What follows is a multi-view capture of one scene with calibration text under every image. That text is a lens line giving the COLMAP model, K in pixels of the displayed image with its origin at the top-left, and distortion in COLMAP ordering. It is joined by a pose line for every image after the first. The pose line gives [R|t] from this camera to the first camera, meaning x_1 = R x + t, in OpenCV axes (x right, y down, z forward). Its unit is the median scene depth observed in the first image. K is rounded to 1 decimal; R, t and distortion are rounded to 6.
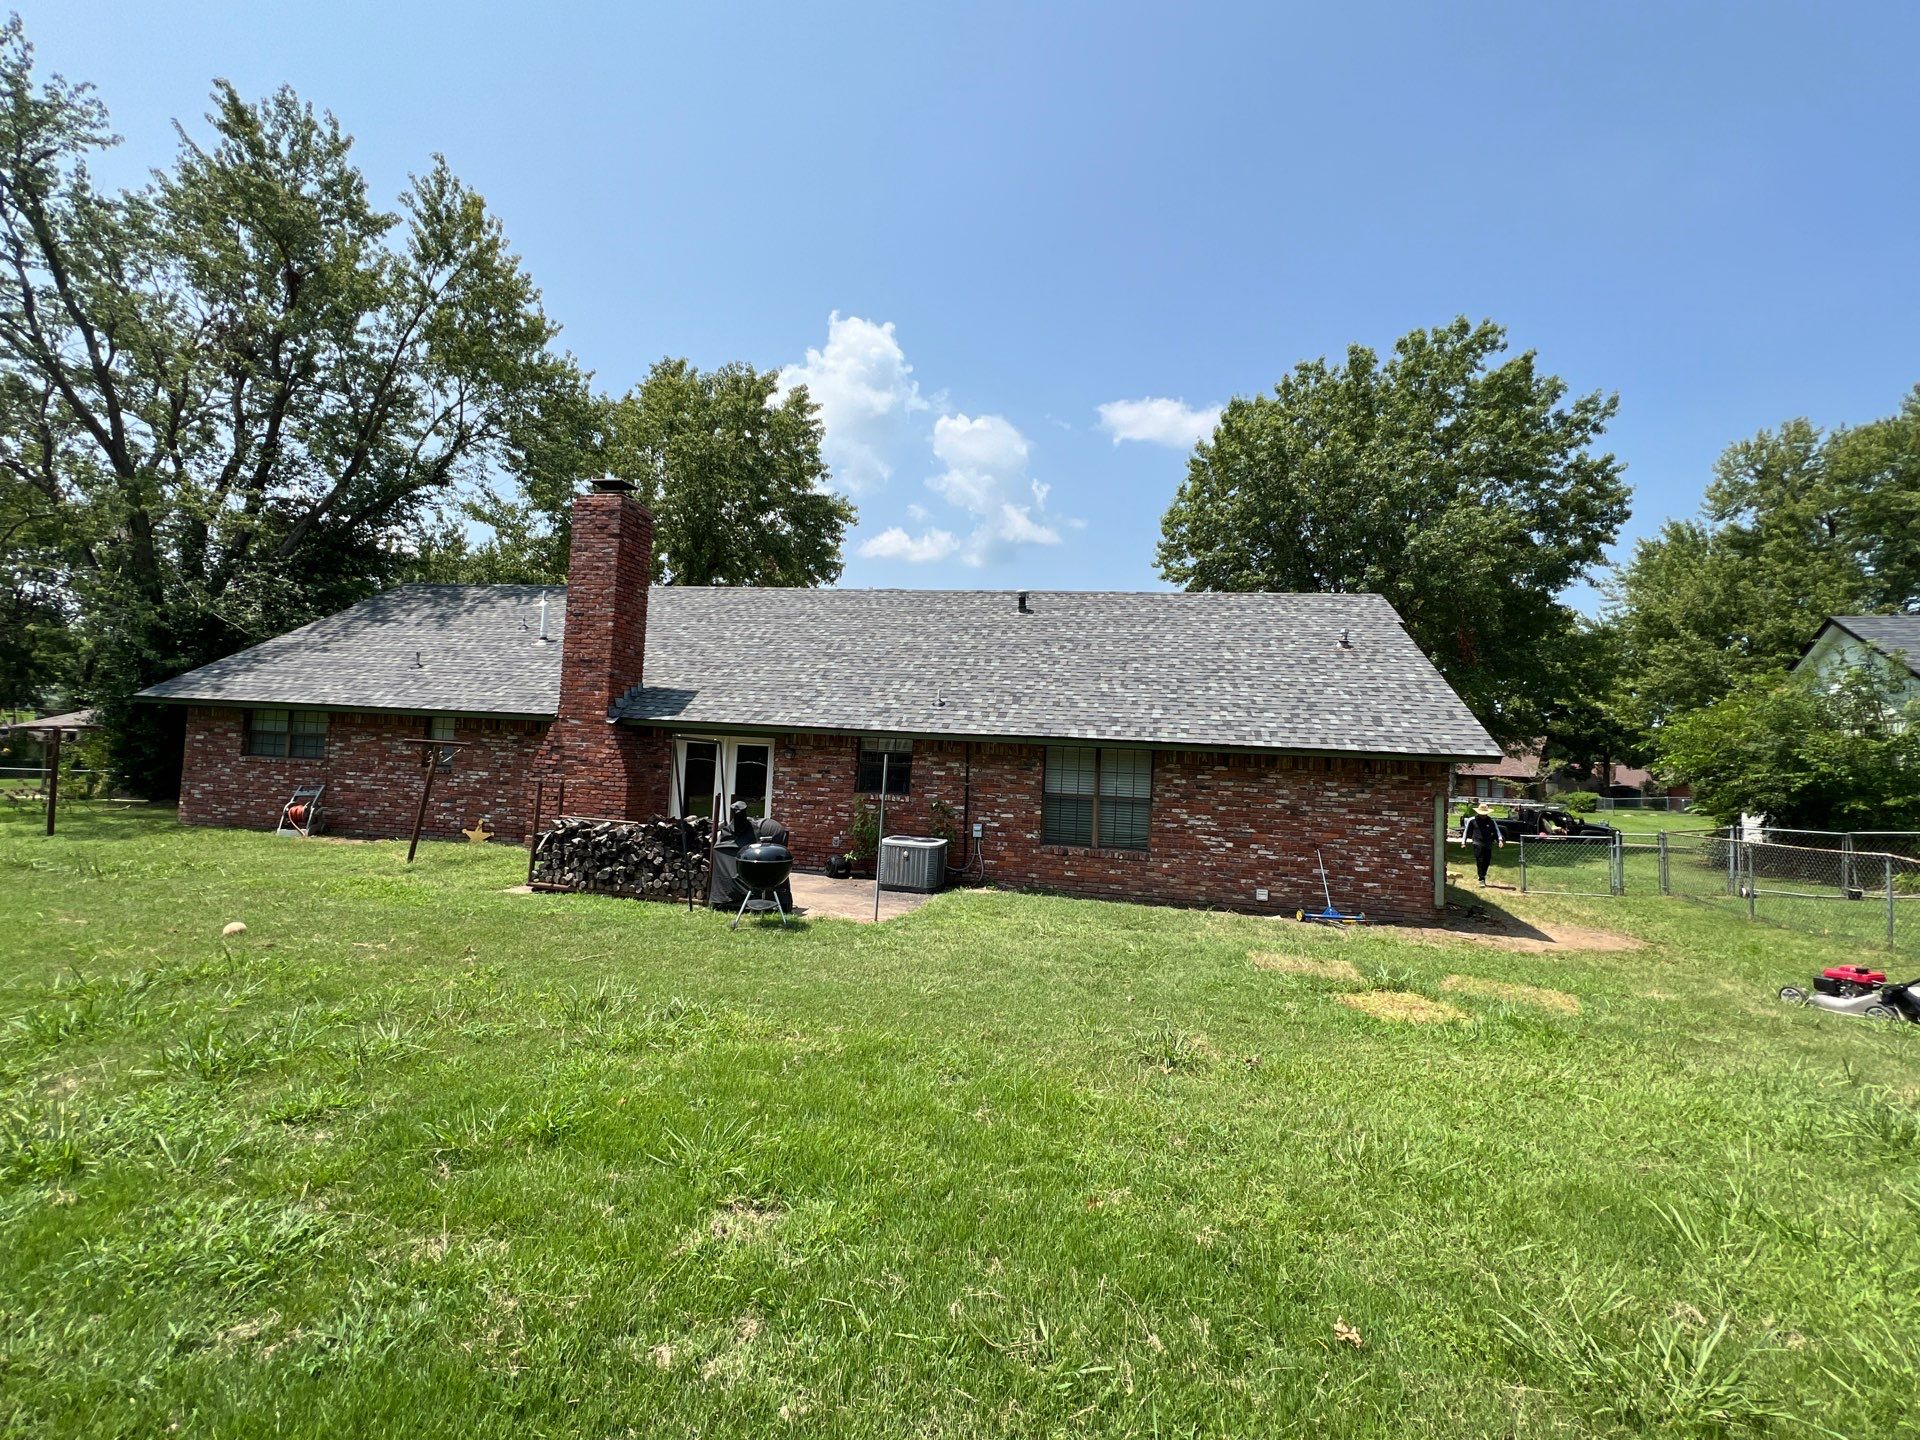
lens RADIAL K [[829.7, 0, 961.1], [0, 829.7, 717.6], [0, 0, 1]] dist [0.001987, 0.000549]
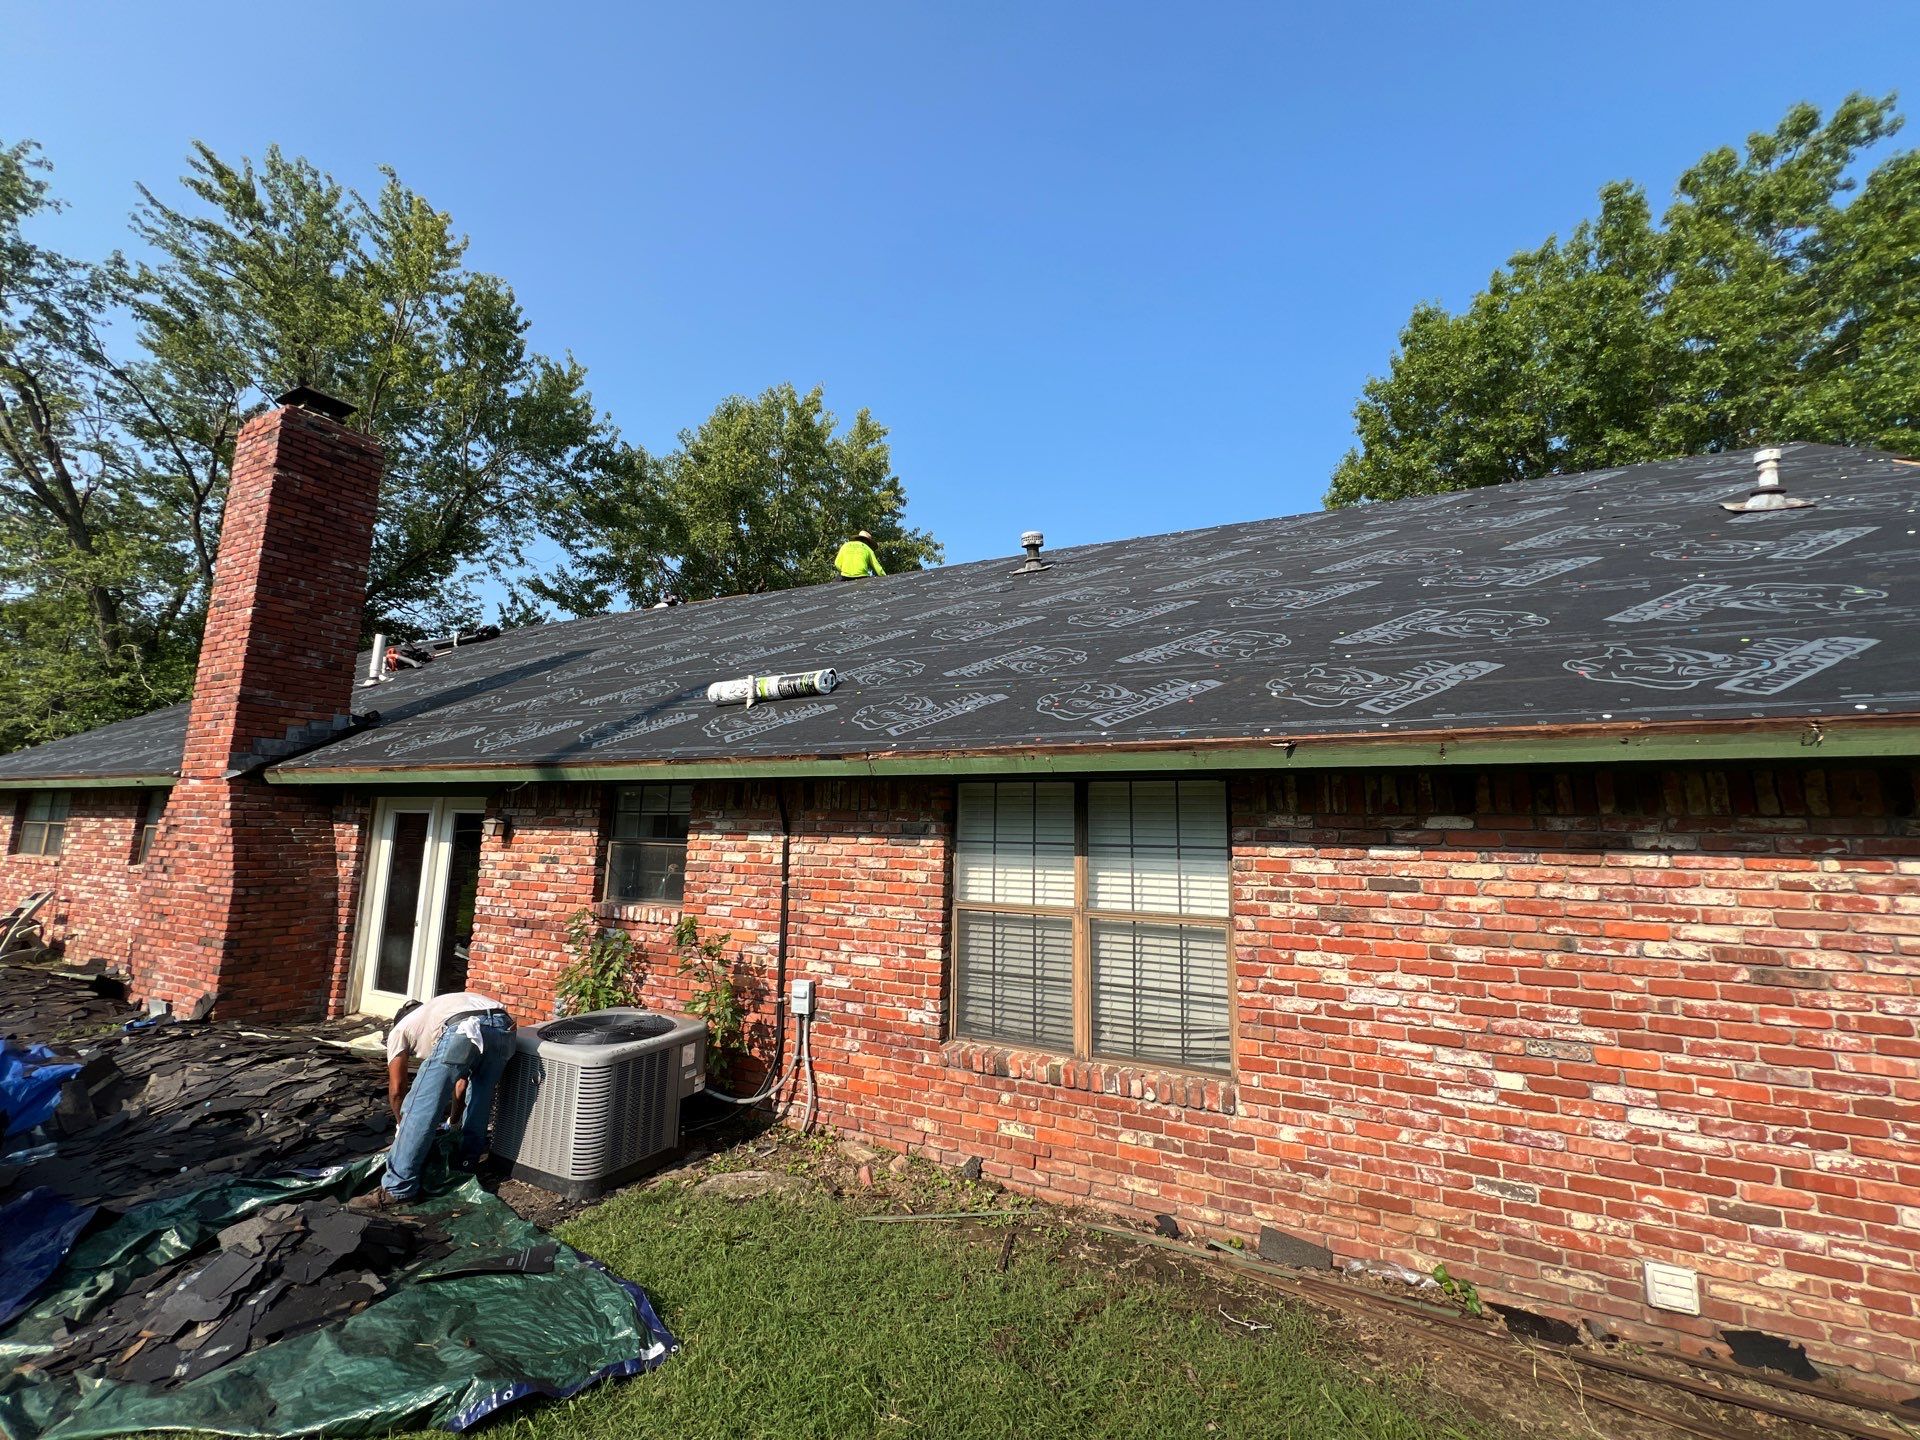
lens RADIAL K [[773.6, 0, 966.2], [0, 773.6, 698.8], [0, 0, 1]] dist [-0.002252, 0.000385]
pose [[0.963625, -0.076347, -0.256121, 0.111719], [0.039933, 0.988702, -0.144477, 0.026088], [0.264258, 0.128994, 0.955787, 0.343089]]
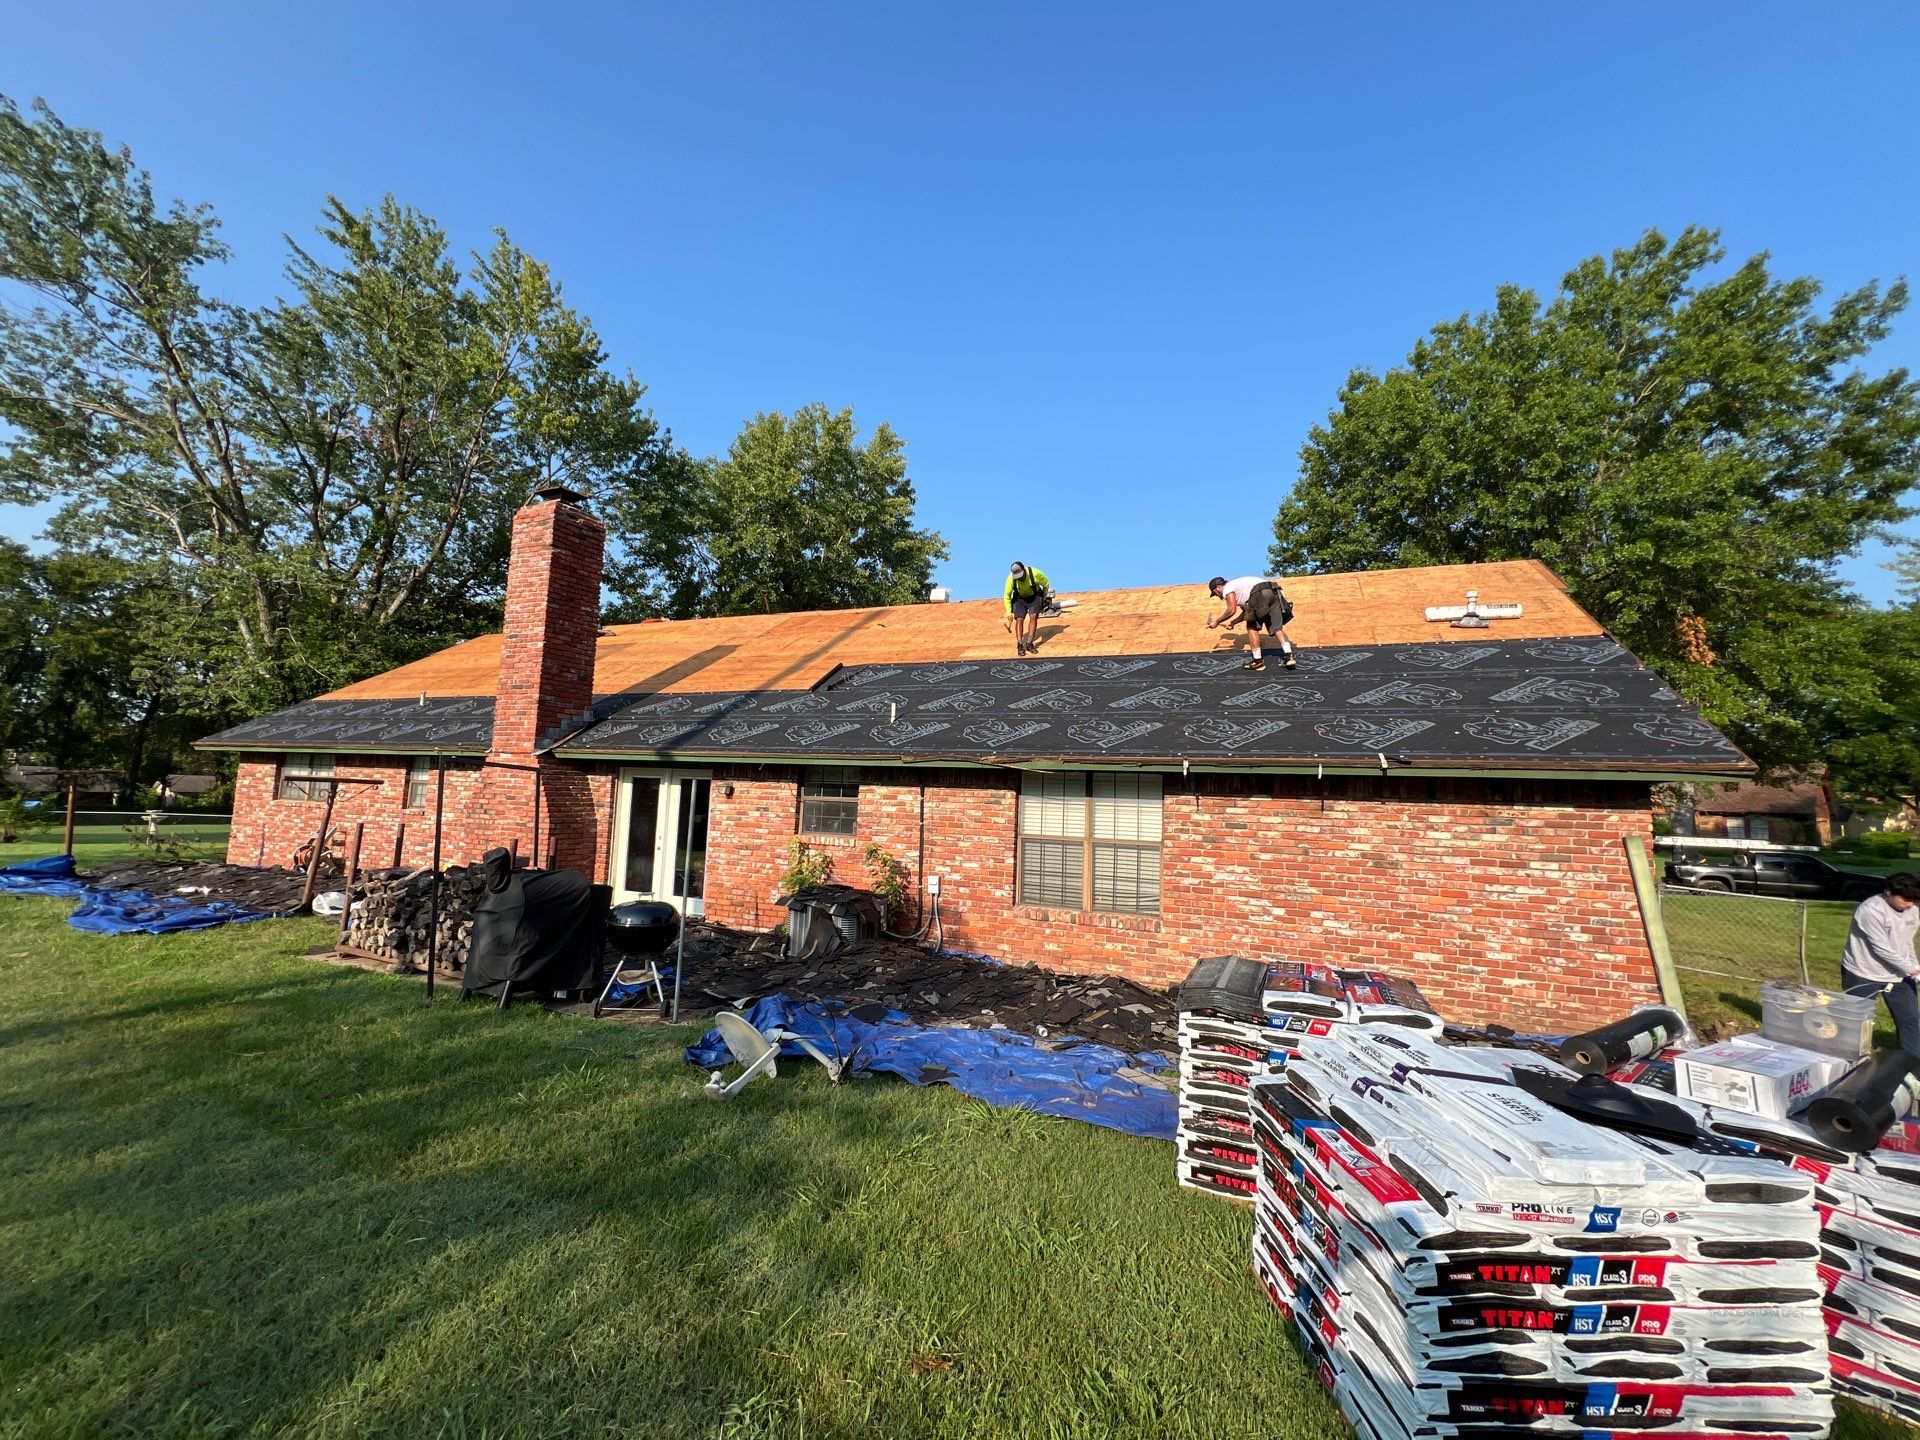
lens RADIAL K [[773.6, 0, 963.3], [0, 773.6, 719.9], [0, 0, 1]] dist [-0.002252, 0.000385]
pose [[0.974681, -0.035045, -0.220835, 0.111833], [0.022202, 0.997929, -0.060371, 0.015696], [0.222494, 0.053940, 0.973441, 0.167001]]
